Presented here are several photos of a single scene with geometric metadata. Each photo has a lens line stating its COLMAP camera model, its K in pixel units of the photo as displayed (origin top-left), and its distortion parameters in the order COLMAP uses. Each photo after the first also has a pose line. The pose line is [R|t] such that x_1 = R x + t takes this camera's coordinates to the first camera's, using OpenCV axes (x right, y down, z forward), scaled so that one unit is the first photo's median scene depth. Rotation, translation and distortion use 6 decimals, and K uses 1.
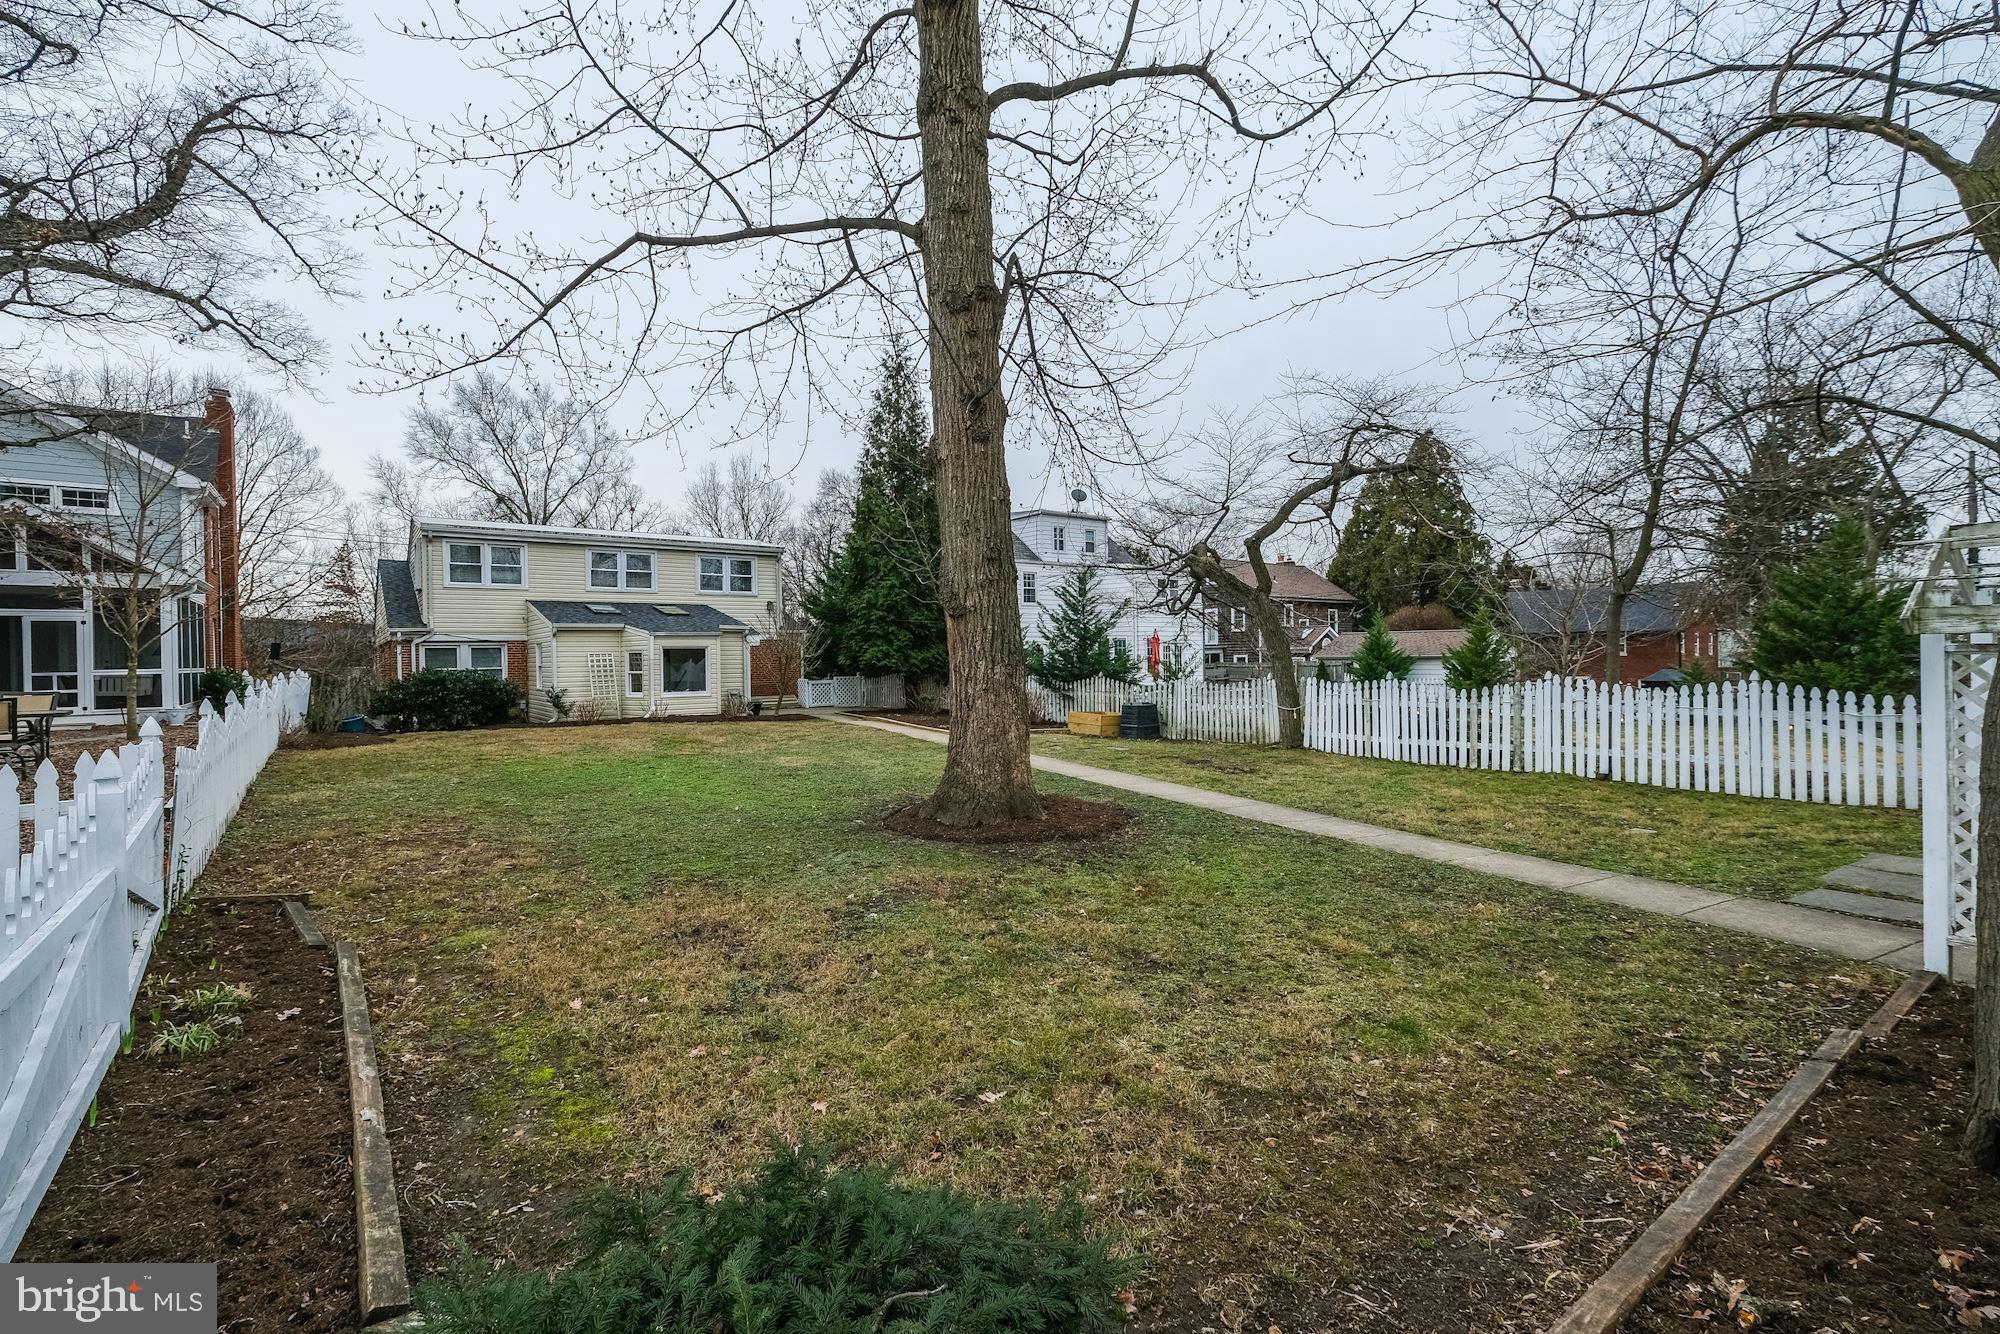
lens RADIAL K [[892.8, 0, 984.6], [0, 892.8, 668.9], [0, 0, 1]] dist [0.000985, 0.000181]
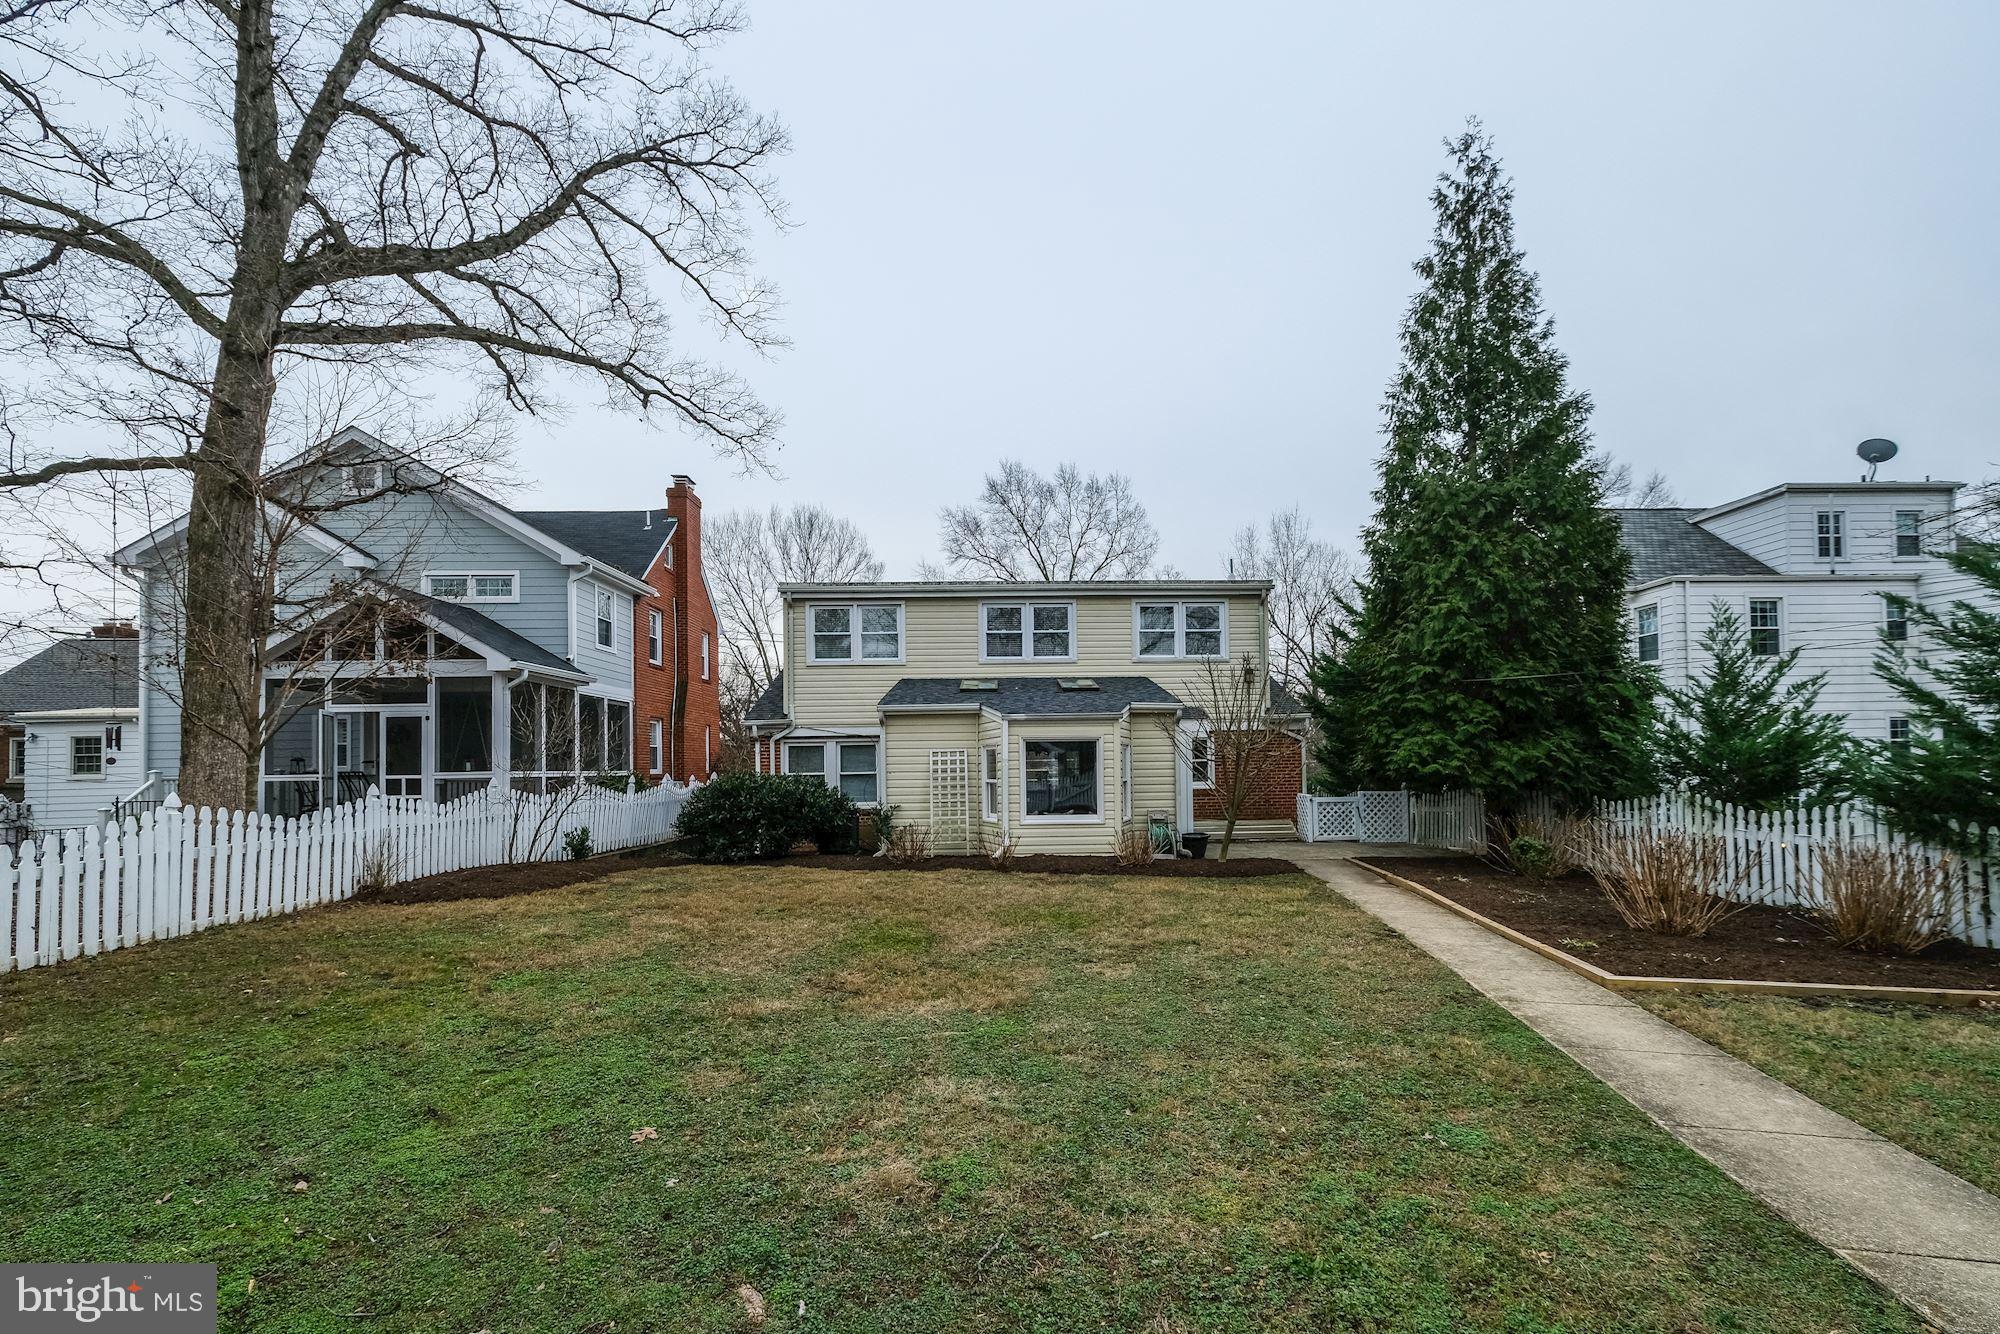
lens RADIAL K [[959.7, 0, 1000.4], [0, 959.7, 733.7], [0, 0, 1]] dist [0.020014, 0.000046]
pose [[0.835169, -0.014863, -0.549792, -0.019216], [-0.006992, 0.999267, -0.037635, -0.003897], [0.549949, 0.035276, 0.834453, 0.396374]]
